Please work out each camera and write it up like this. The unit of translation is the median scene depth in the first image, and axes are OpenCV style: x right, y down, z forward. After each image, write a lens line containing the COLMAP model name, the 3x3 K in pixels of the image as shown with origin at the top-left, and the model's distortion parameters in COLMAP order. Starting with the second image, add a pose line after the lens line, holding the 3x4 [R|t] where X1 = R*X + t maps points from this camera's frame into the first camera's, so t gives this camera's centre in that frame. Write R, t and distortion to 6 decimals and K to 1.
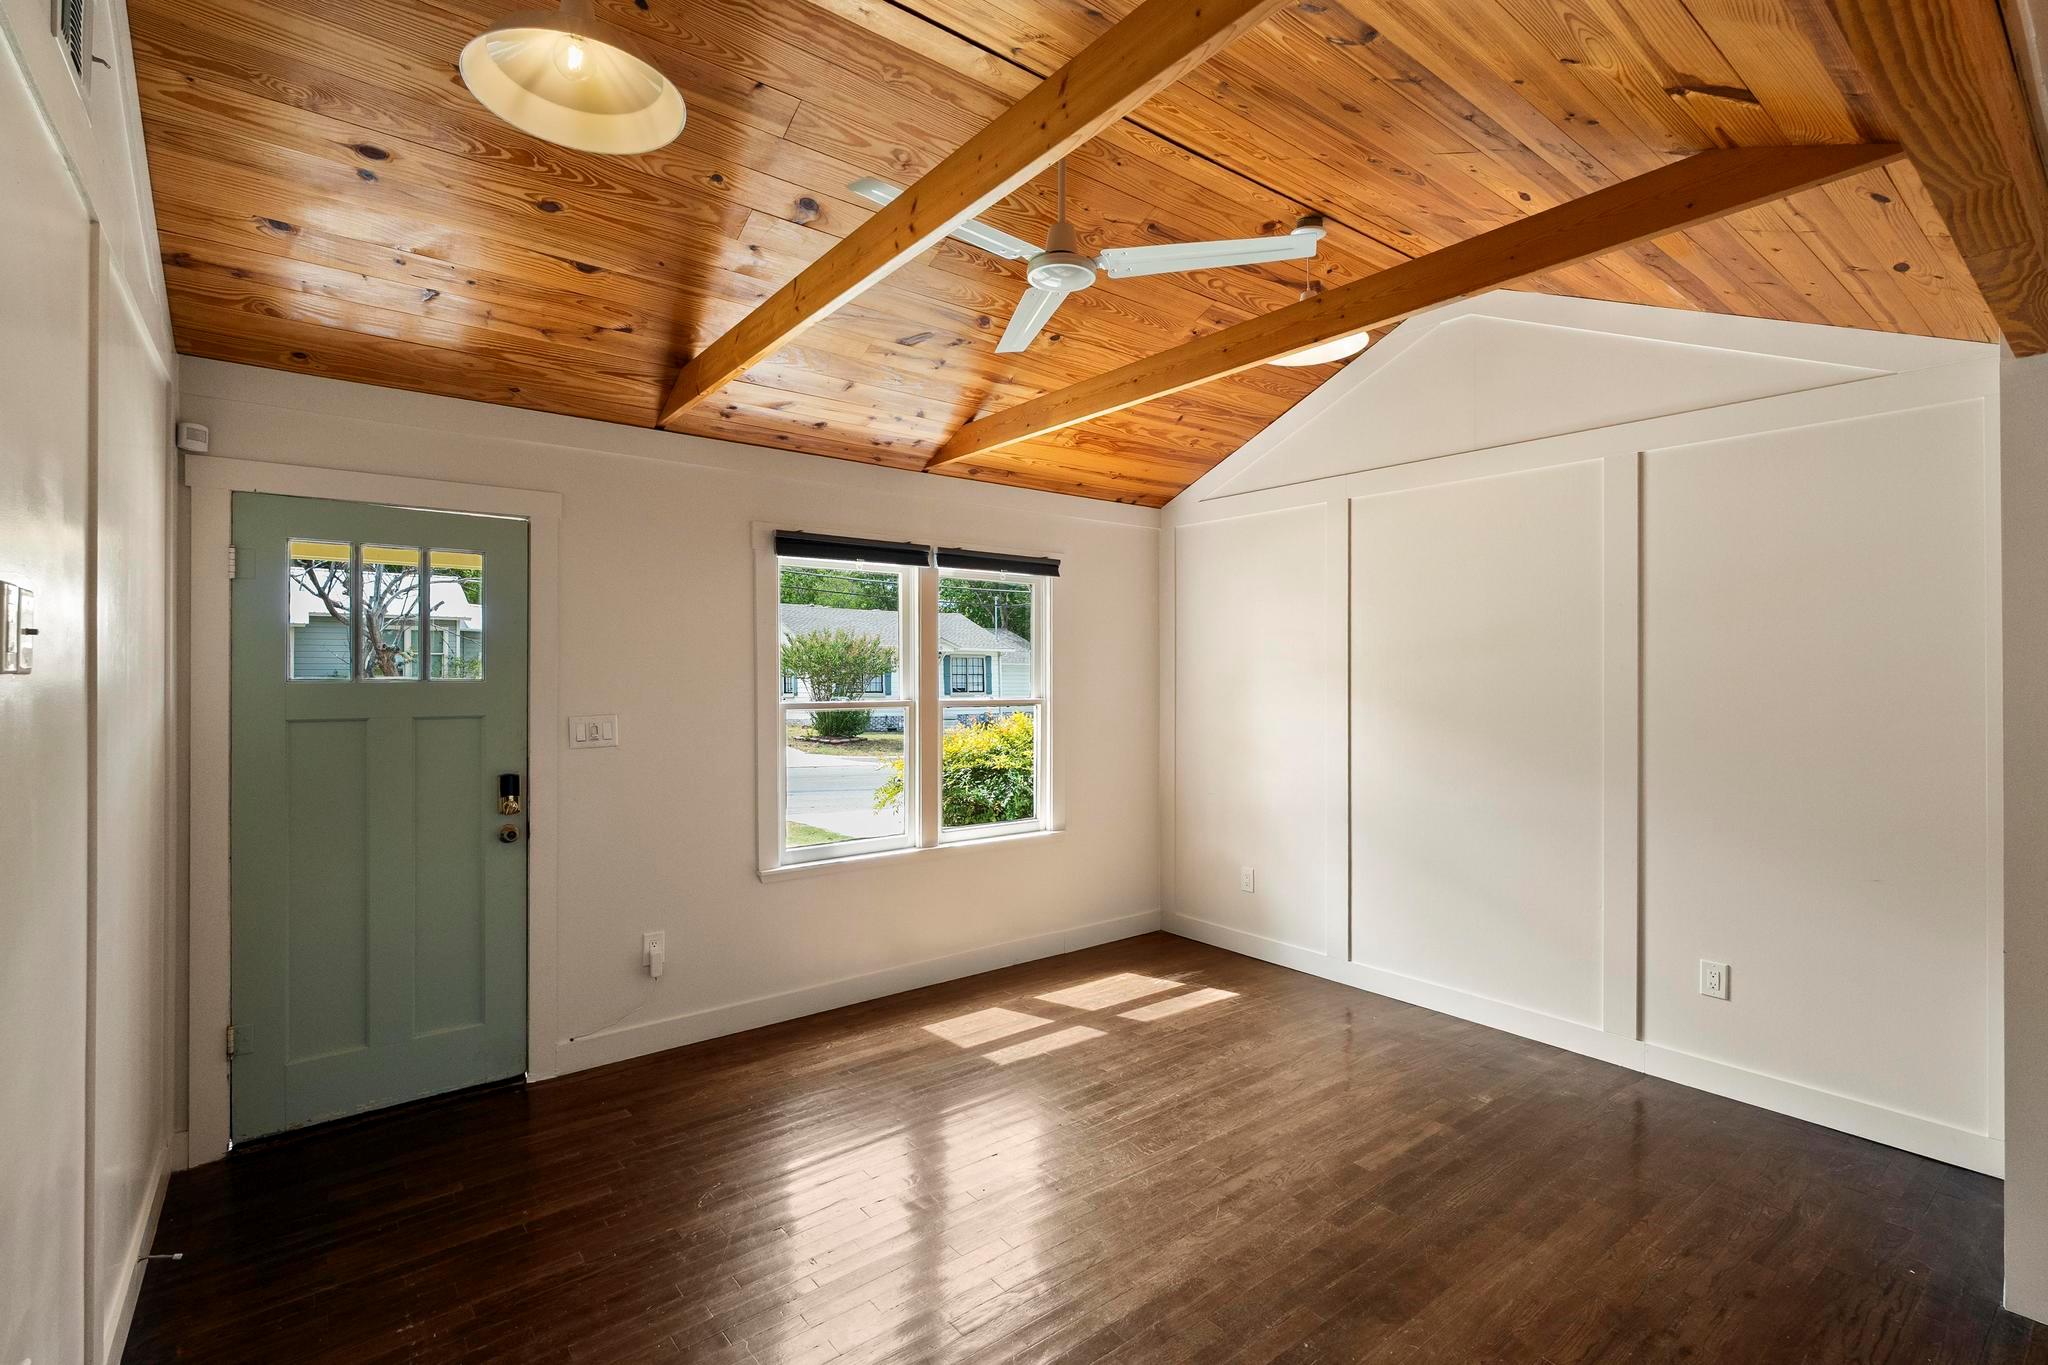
lens RADIAL K [[913.7, 0, 1011.0], [0, 913.7, 683.6], [0, 0, 1]] dist [-0.001175, -0.000603]
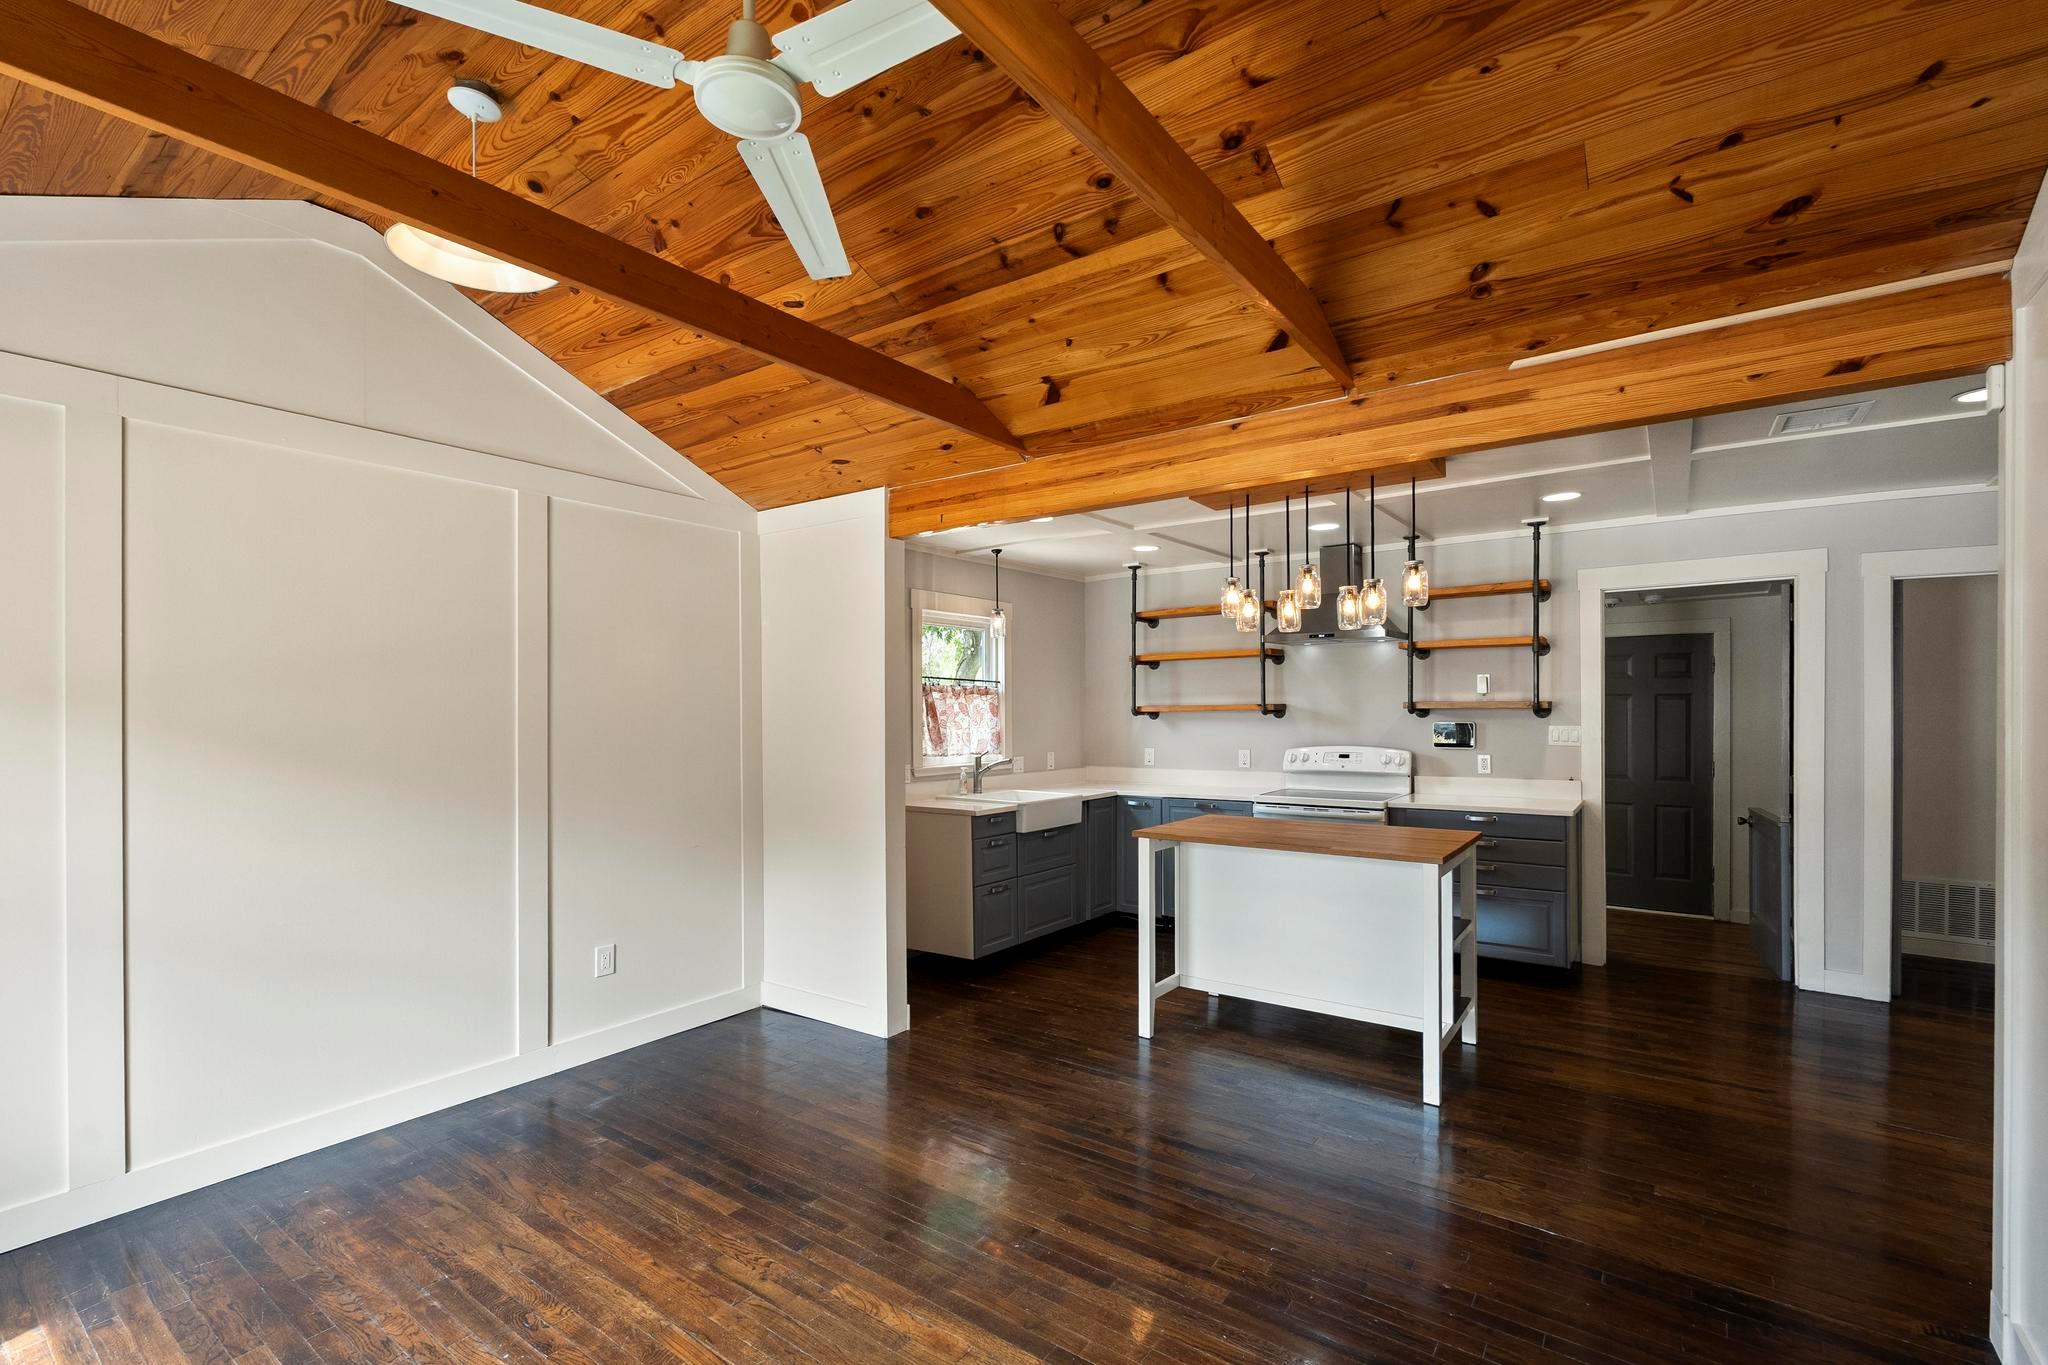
lens RADIAL K [[913.7, 0, 1015.9], [0, 913.7, 713.4], [0, 0, 1]] dist [-0.001175, -0.000603]
pose [[-0.275021, -0.005623, 0.961422, -0.462022], [0.013493, 0.999862, 0.009708, -0.001511], [-0.961344, 0.015642, -0.274907, 0.720956]]
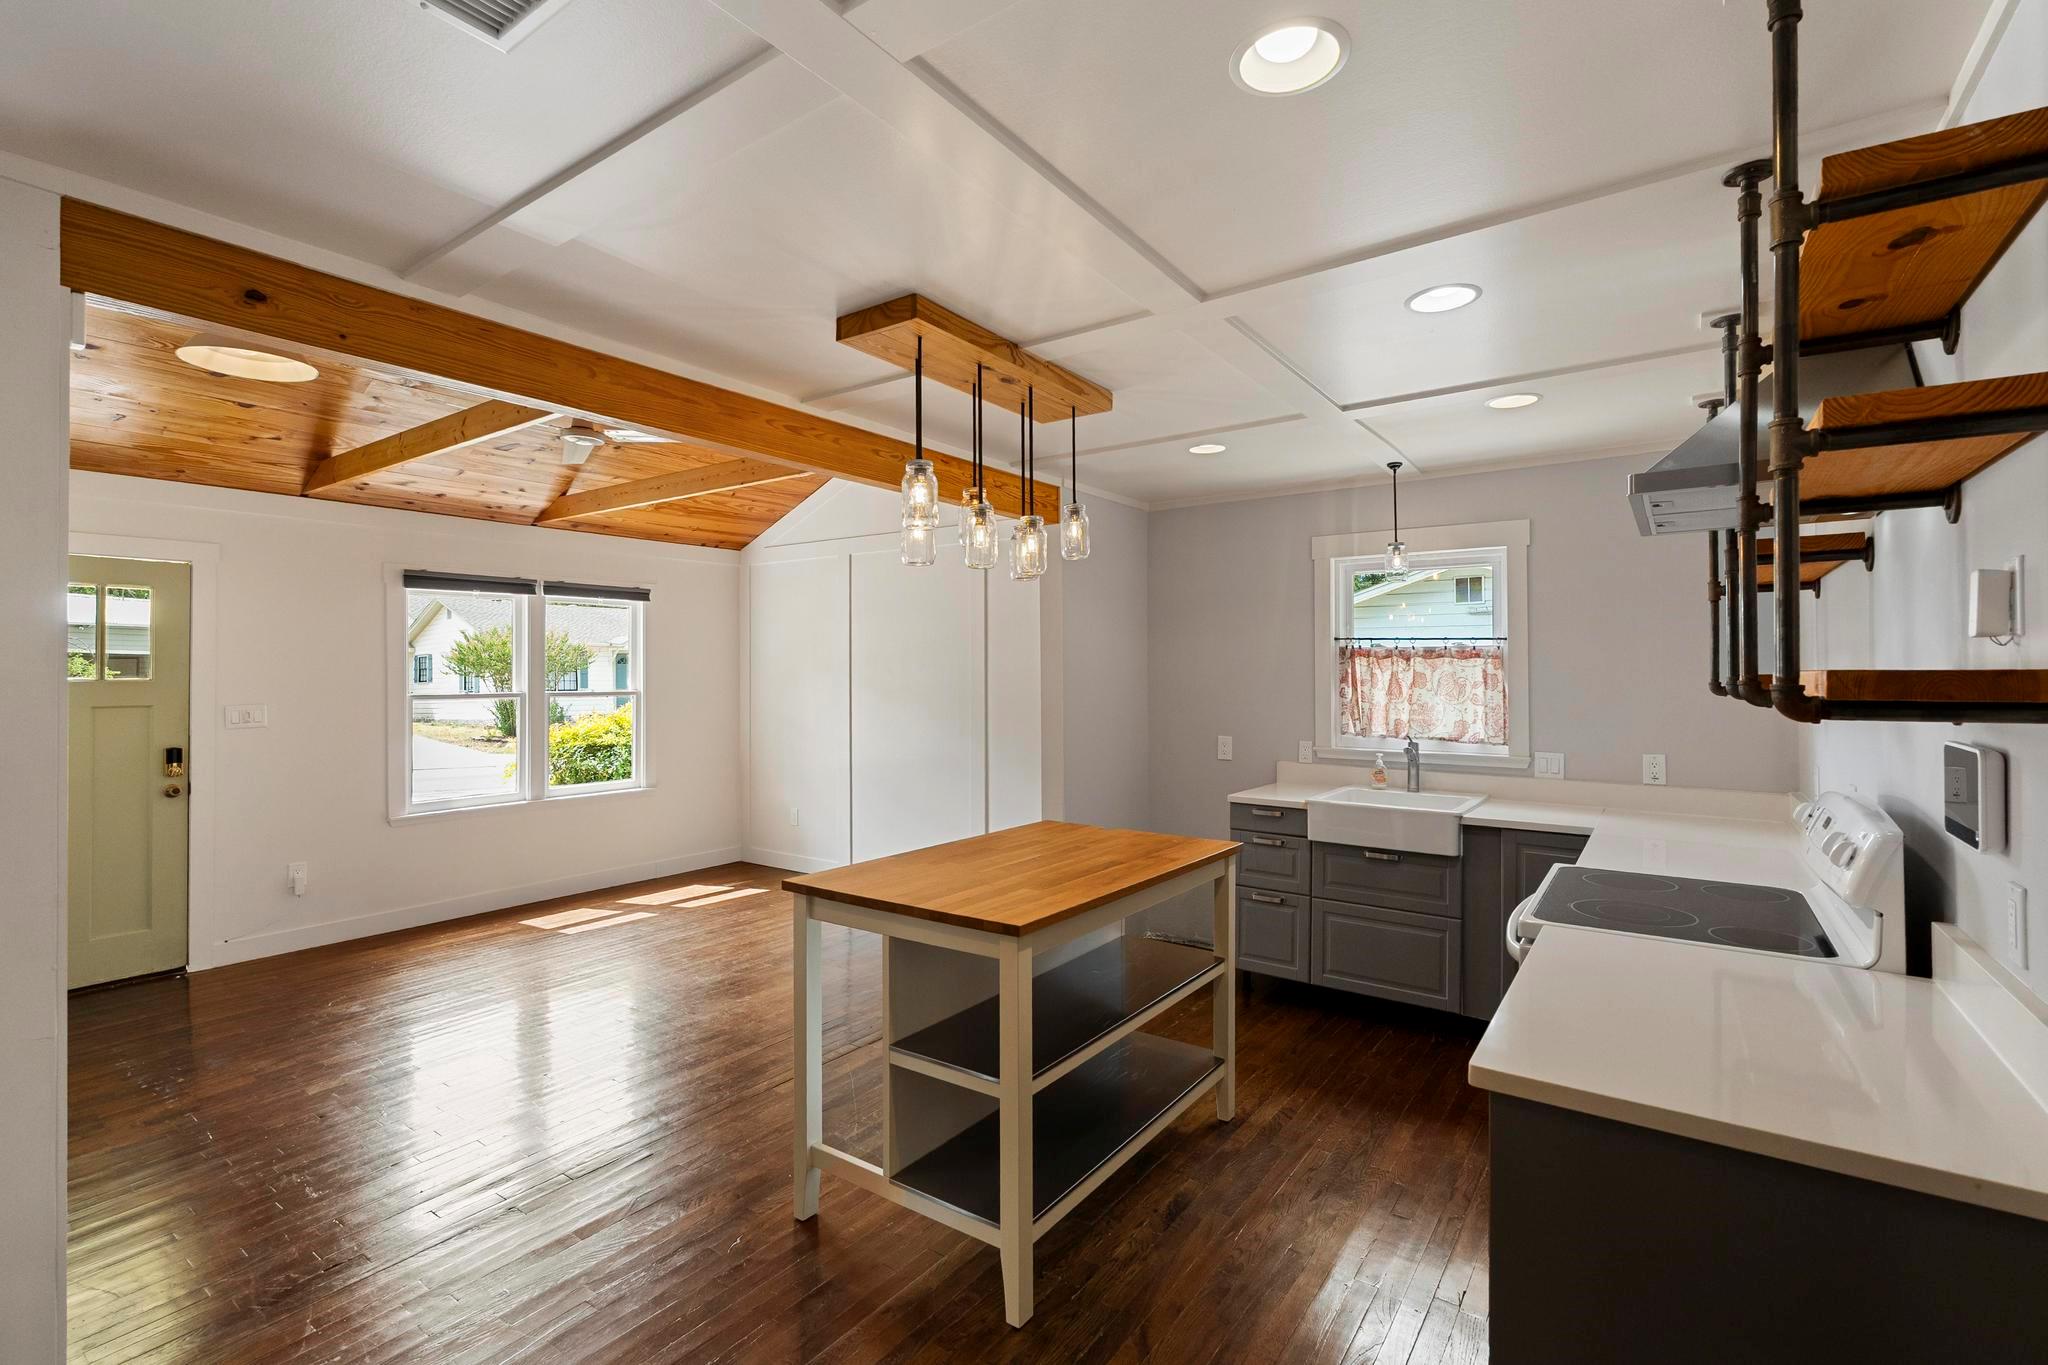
lens RADIAL K [[913.7, 0, 1019.3], [0, 913.7, 666.5], [0, 0, 1]] dist [-0.001175, -0.000603]
pose [[0.956977, -0.002067, 0.290156, 0.244494], [0.006160, 0.999894, -0.013195, 0.002286], [-0.290098, 0.014415, 0.956888, -0.617851]]
